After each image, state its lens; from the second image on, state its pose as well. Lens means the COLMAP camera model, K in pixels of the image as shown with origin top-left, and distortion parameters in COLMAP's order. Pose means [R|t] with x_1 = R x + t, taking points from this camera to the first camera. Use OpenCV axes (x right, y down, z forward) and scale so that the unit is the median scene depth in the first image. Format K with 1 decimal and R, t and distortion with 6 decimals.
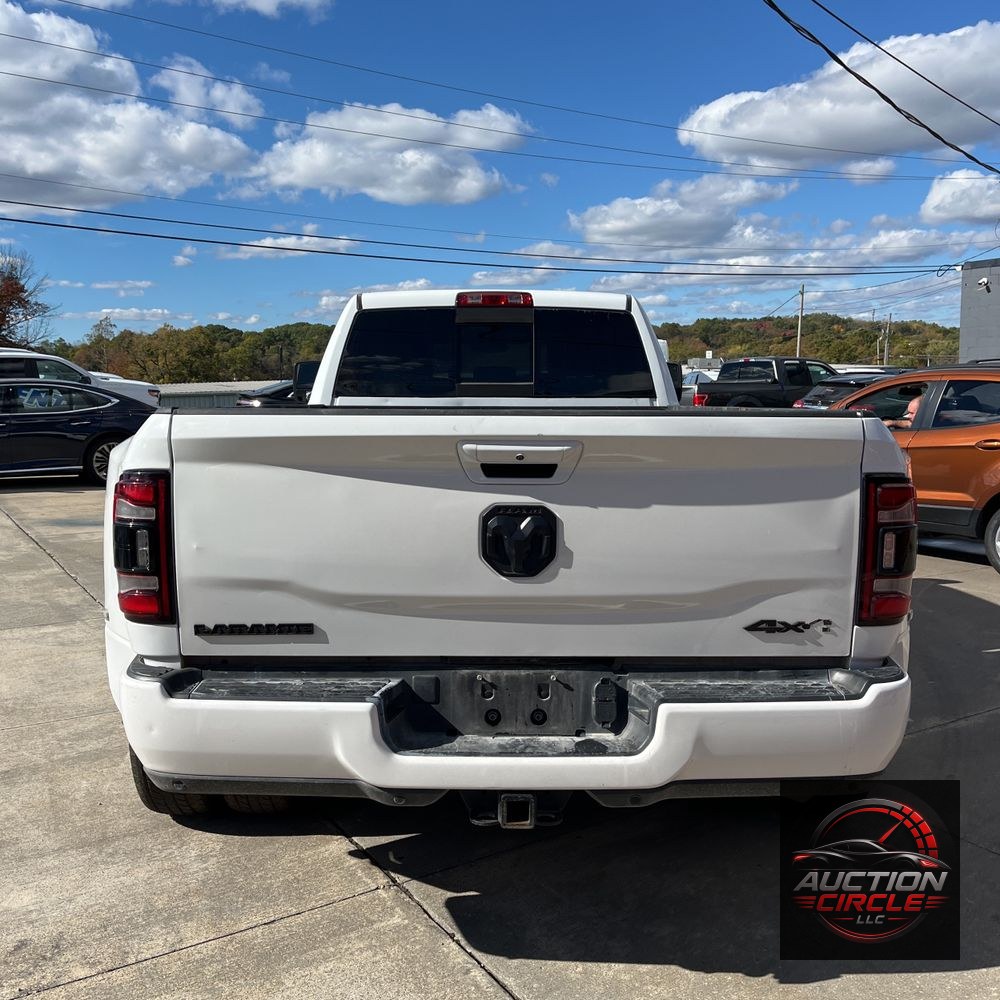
lens RADIAL K [[1005.7, 0, 487.1], [0, 1005.7, 506.9], [0, 0, 1]] dist [0.017620, 0.000000]
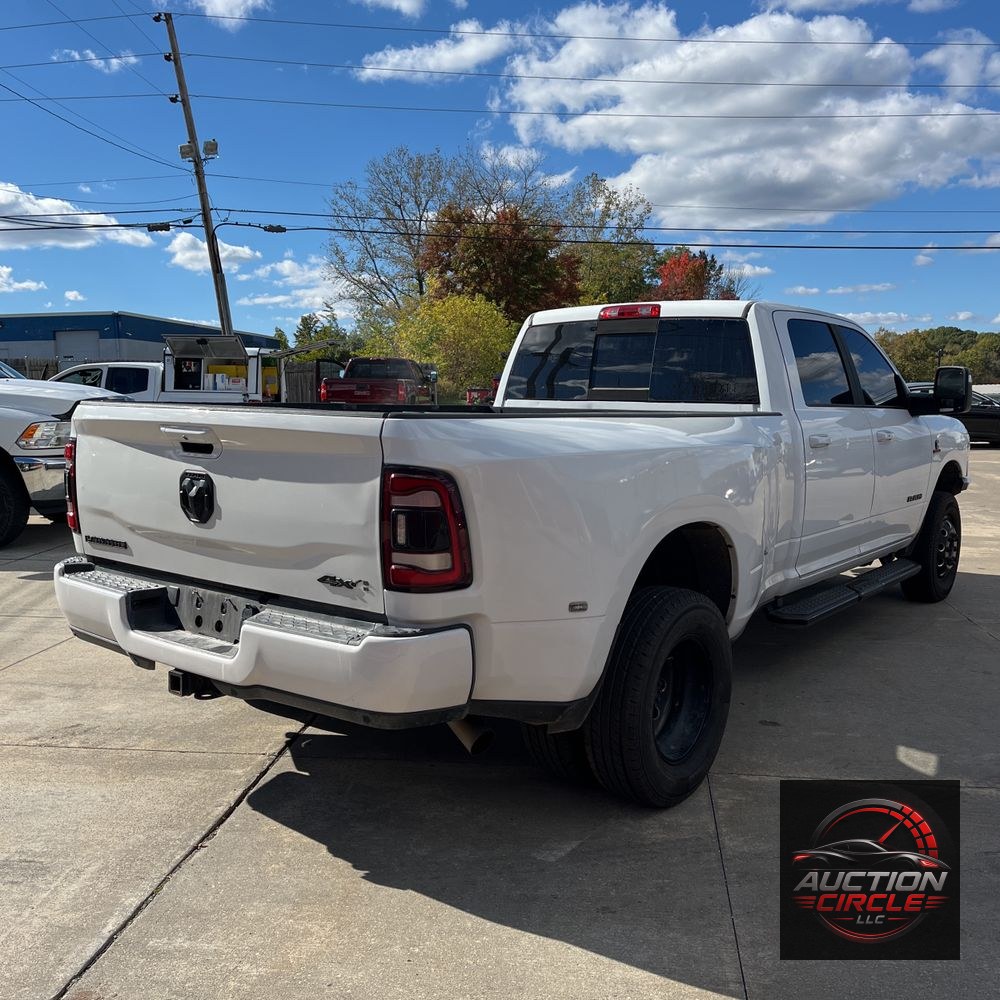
lens RADIAL K [[1005.7, 0, 517.8], [0, 1005.7, 512.4], [0, 0, 1]] dist [0.017620, 0.000000]
pose [[0.792617, 0.081657, -0.604227, 1.218257], [-0.081023, 0.996309, 0.028359, -0.021639], [0.604312, 0.026478, 0.796308, 0.133209]]
